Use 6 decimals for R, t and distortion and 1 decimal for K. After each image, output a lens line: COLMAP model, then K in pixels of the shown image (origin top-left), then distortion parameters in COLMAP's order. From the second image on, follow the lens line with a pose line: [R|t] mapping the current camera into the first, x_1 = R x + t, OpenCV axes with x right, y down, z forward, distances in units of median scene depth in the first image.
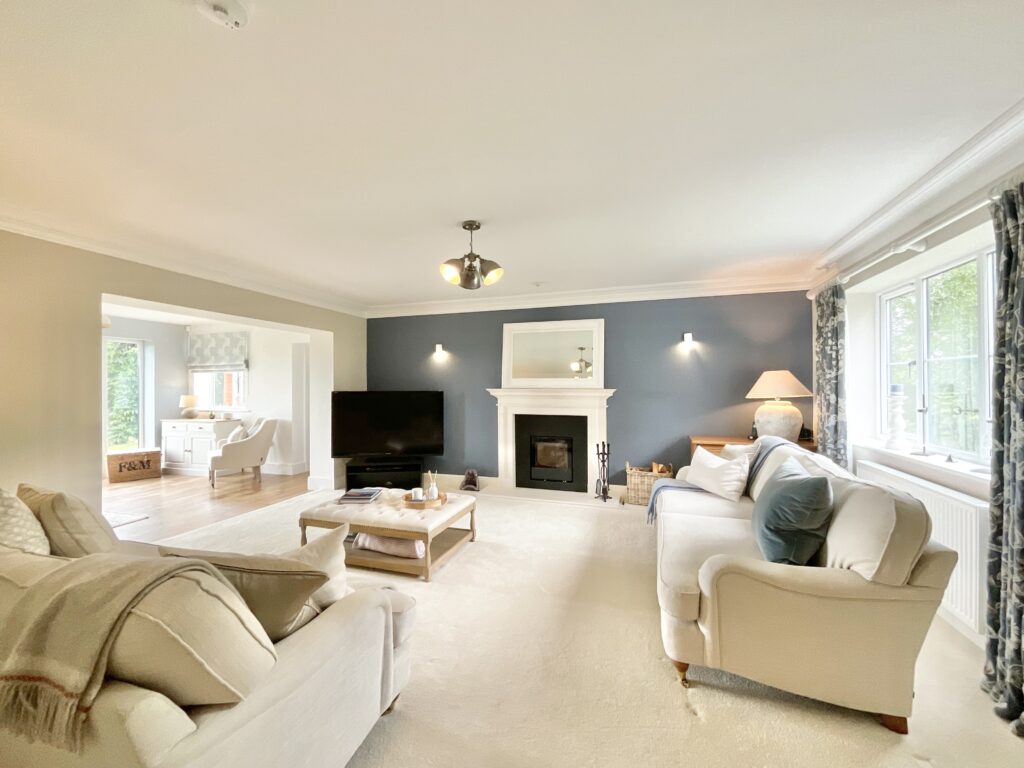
lens RADIAL K [[414.2, 0, 514.0], [0, 414.2, 384.0], [0, 0, 1]] dist [-0.000174, -0.000017]
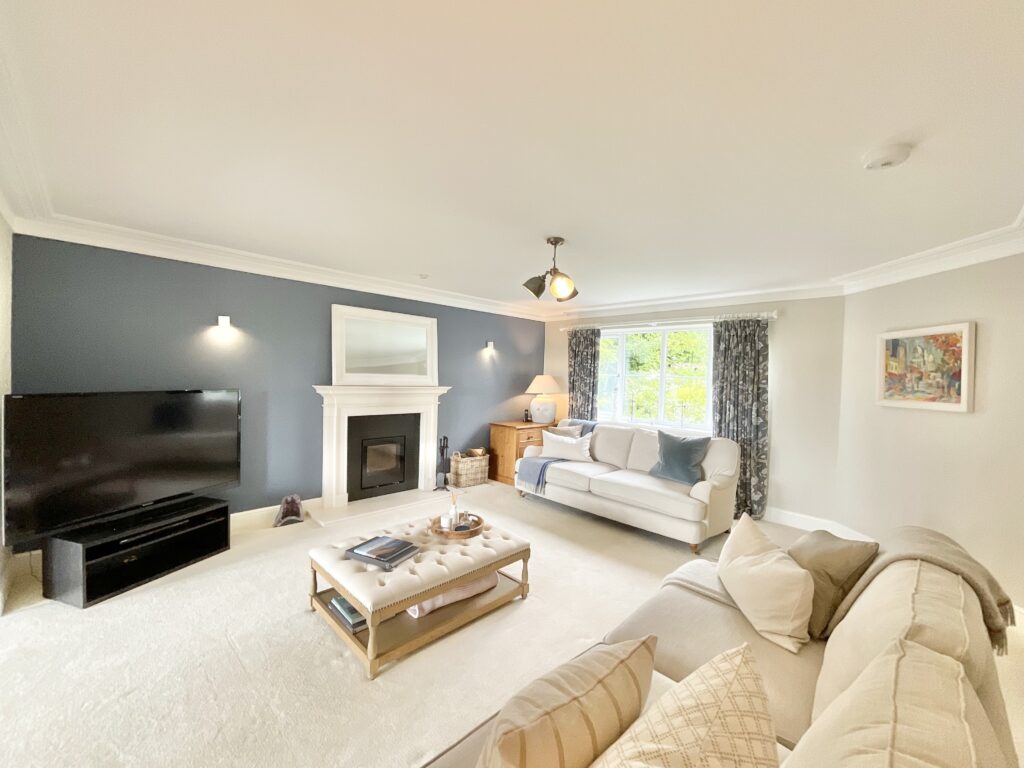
lens RADIAL K [[414.2, 0, 513.9], [0, 414.2, 385.9], [0, 0, 1]] dist [-0.000174, -0.000017]
pose [[0.457581, -0.005717, 0.889150, -0.593227], [-0.036670, 0.999007, 0.025295, -0.021773], [-0.888411, -0.044180, 0.456917, 0.328048]]
